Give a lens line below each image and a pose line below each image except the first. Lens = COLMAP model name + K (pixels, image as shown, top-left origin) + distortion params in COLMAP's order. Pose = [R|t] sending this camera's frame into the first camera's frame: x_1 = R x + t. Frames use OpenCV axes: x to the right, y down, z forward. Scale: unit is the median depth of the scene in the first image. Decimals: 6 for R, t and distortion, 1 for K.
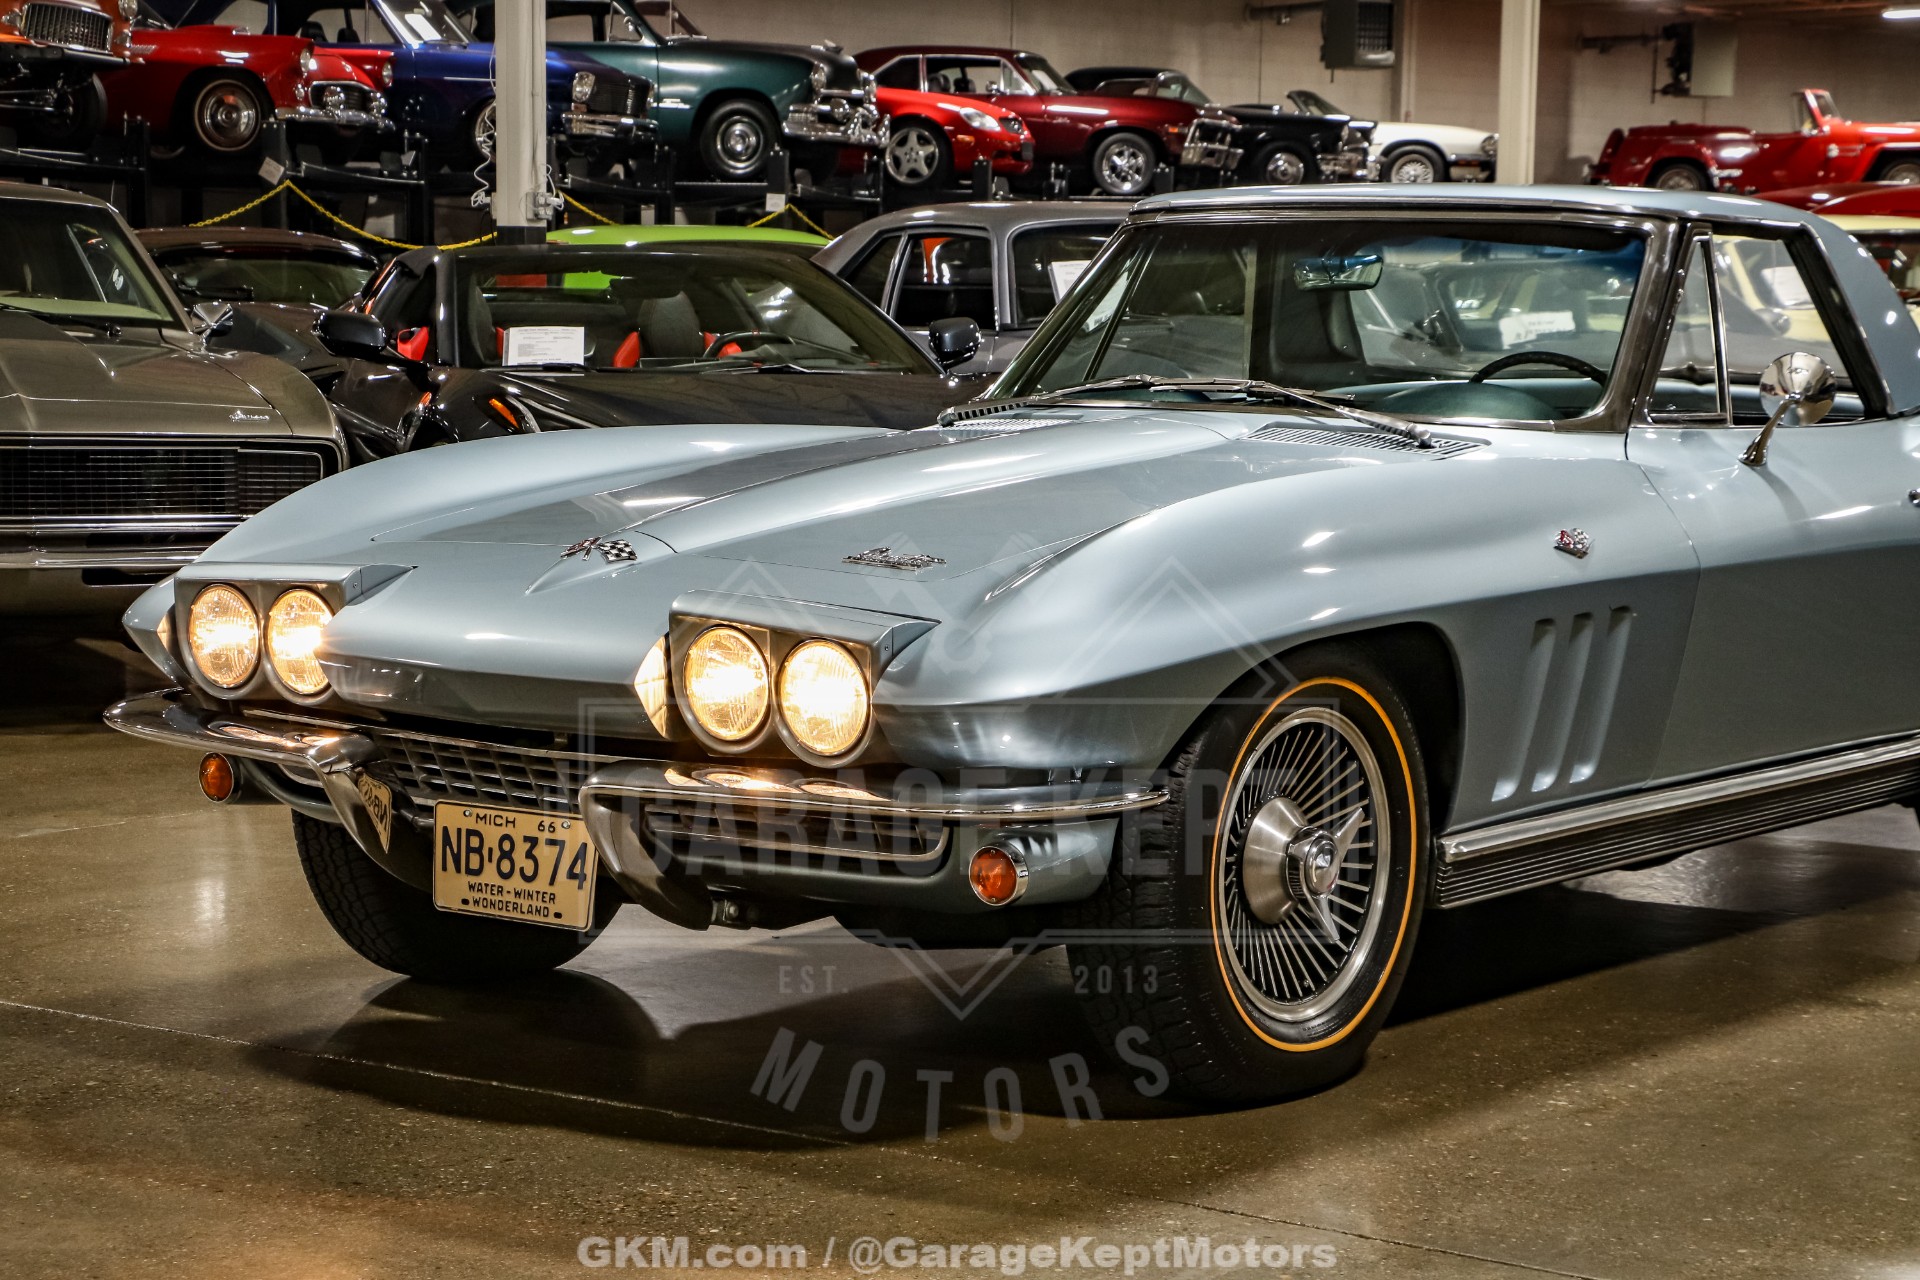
lens RADIAL K [[3719.8, 0, 951.1], [0, 3719.8, 654.3], [0, 0, 1]] dist [0.264196, 0.000000]
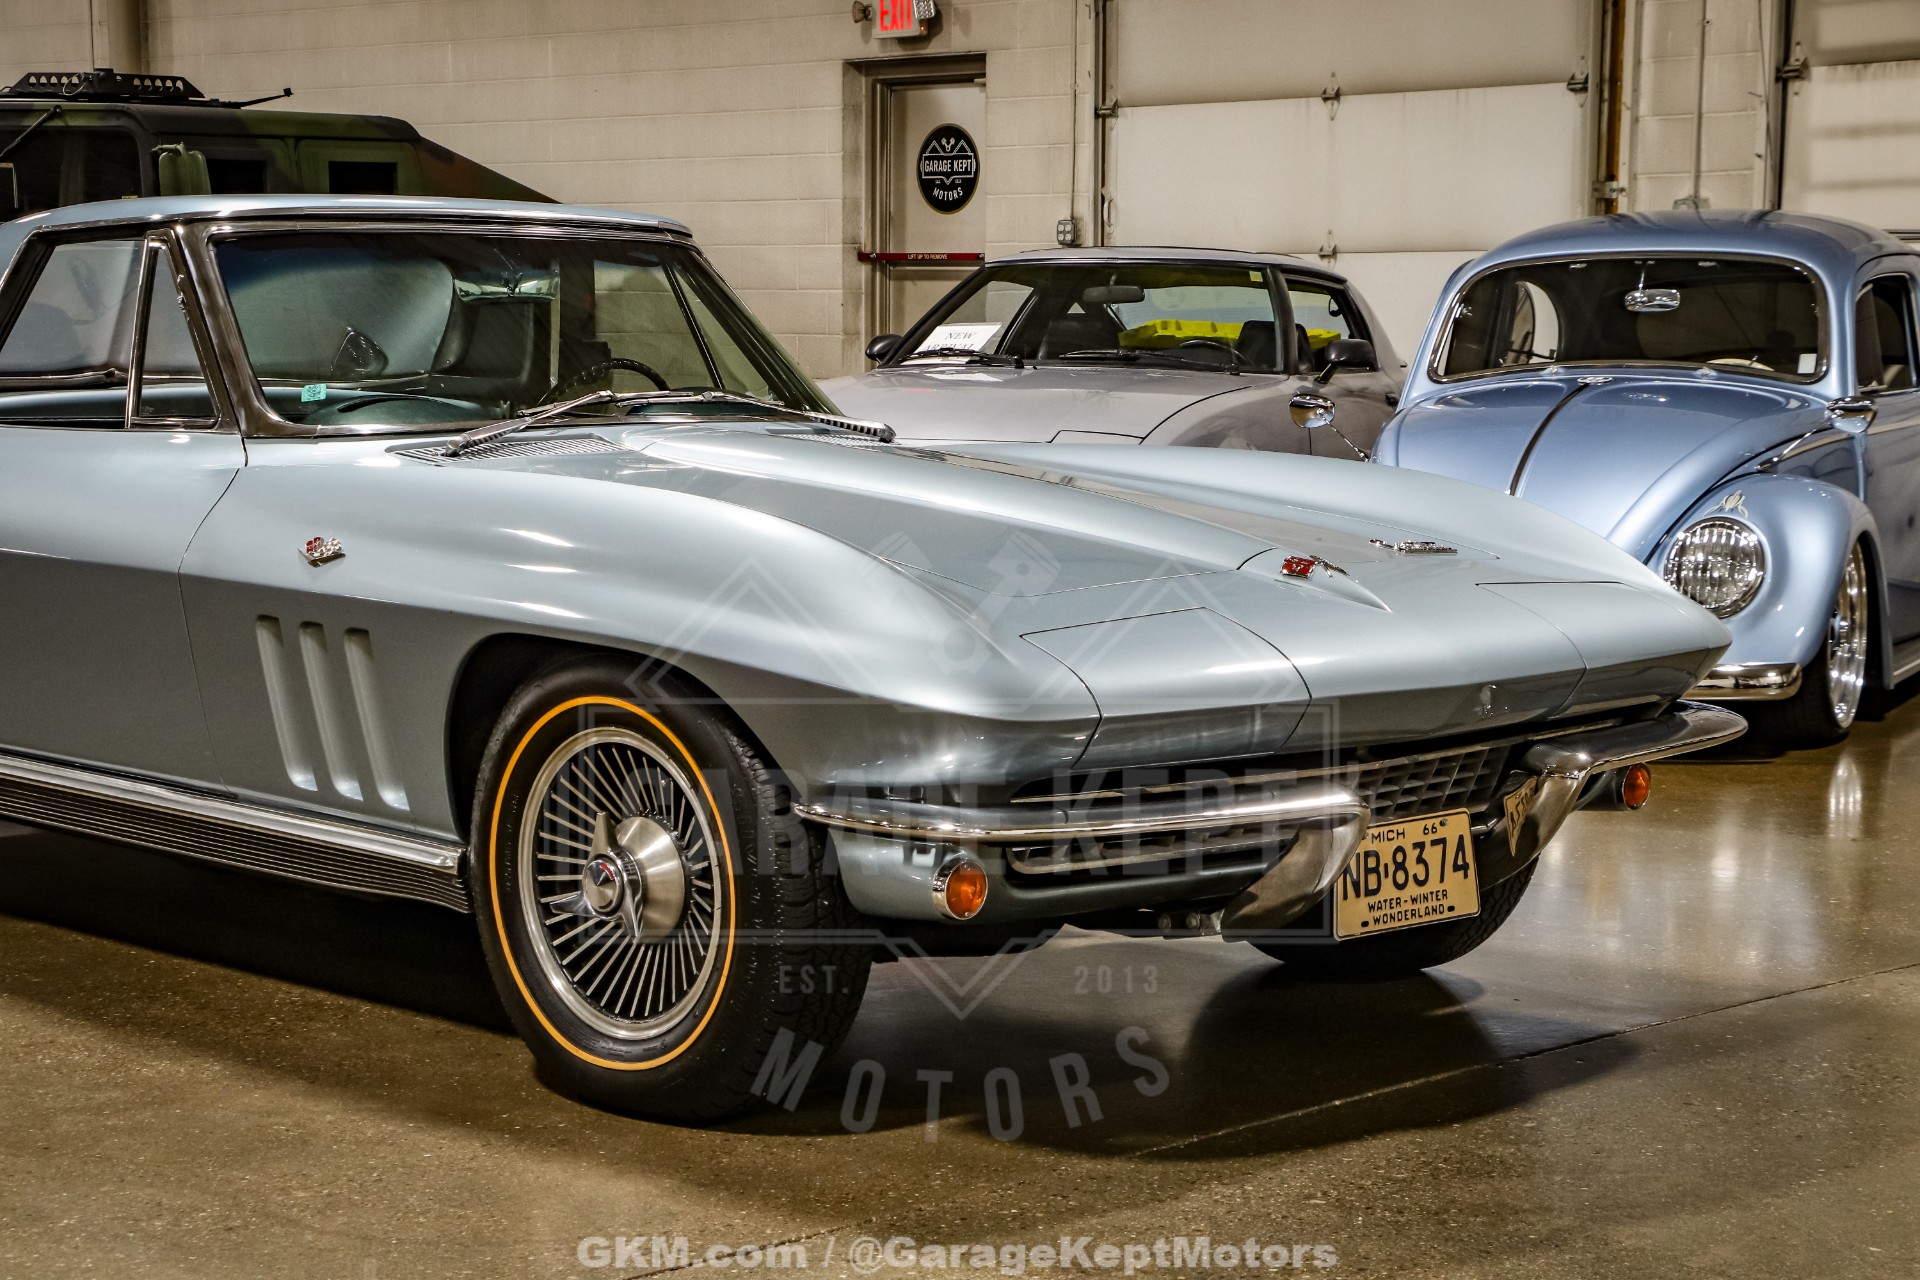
lens RADIAL K [[3719.8, 0, 952.8], [0, 3719.8, 637.9], [0, 0, 1]] dist [0.264196, 0.000000]
pose [[0.120024, -0.100593, 0.987661, -1.094756], [0.091795, 0.991716, 0.089851, -0.107807], [-0.988518, 0.079878, 0.128264, 0.939991]]
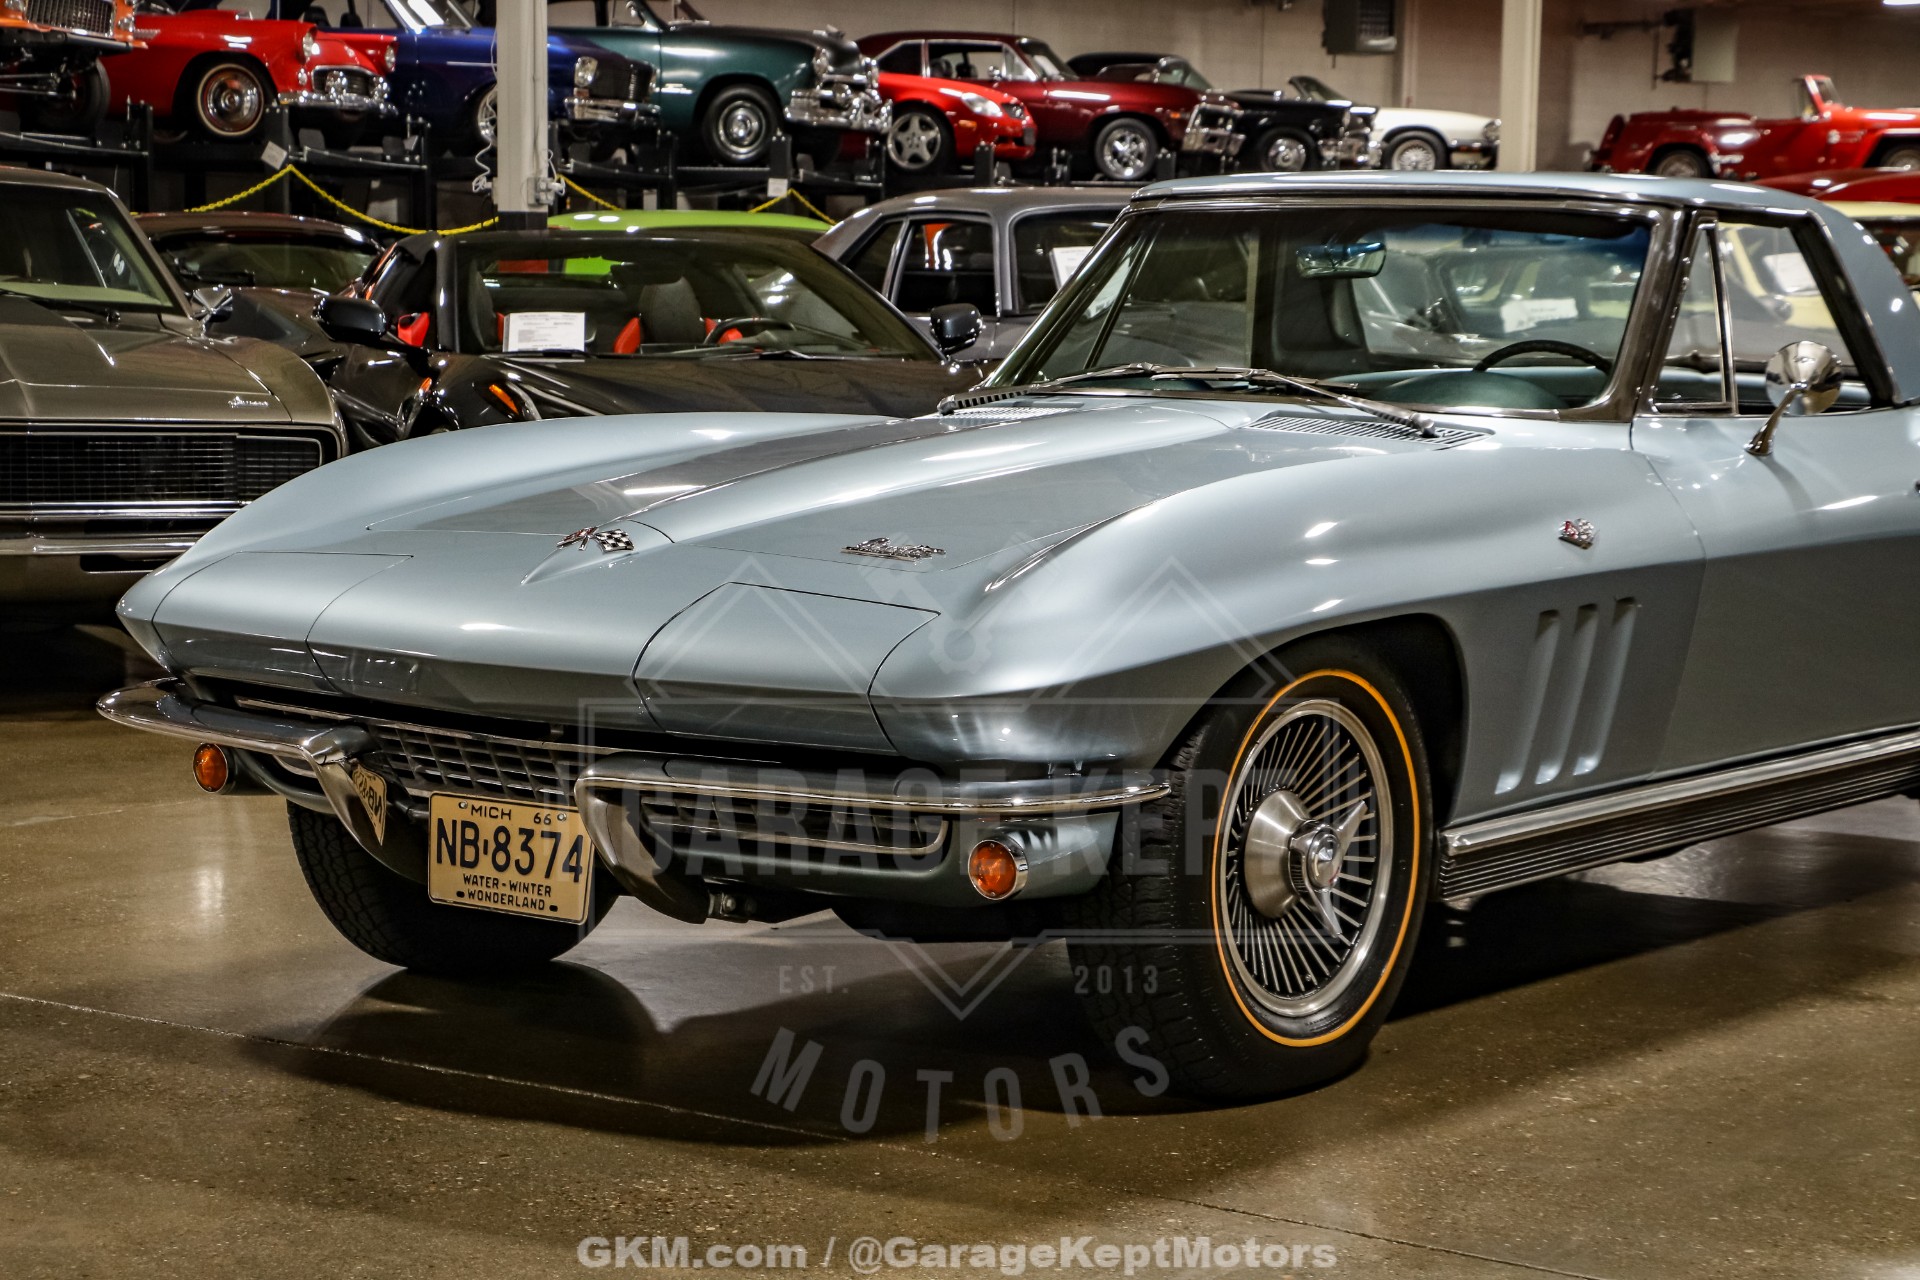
lens RADIAL K [[3719.8, 0, 952.9], [0, 3719.8, 628.1], [0, 0, 1]] dist [0.264196, 0.000000]
pose [[1.000000, 0.000853, 0.000079, 0.000538], [-0.000852, 0.999995, -0.002988, -0.001518], [-0.000081, 0.002988, 0.999996, 0.007564]]
